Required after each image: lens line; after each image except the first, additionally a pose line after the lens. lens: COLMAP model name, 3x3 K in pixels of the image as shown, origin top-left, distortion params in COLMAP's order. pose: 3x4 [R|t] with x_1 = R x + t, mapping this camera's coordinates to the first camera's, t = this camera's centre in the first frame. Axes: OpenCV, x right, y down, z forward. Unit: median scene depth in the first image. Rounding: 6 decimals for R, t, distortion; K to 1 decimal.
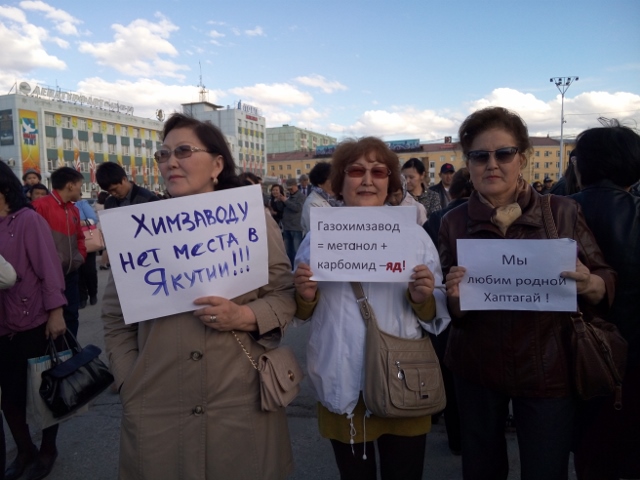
lens RADIAL K [[467.1, 0, 322.2], [0, 467.1, 243.9], [0, 0, 1]] dist [0.046398, -0.069325]
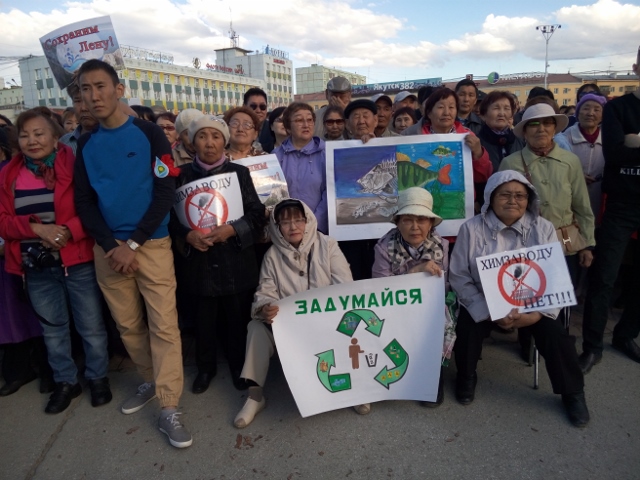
lens RADIAL K [[467.1, 0, 323.3], [0, 467.1, 244.5], [0, 0, 1]] dist [0.046398, -0.069325]
pose [[0.997259, 0.006964, -0.073656, 0.033523], [0.002442, 0.991920, 0.126844, 0.010925], [0.073944, -0.126676, 0.989184, -0.111892]]
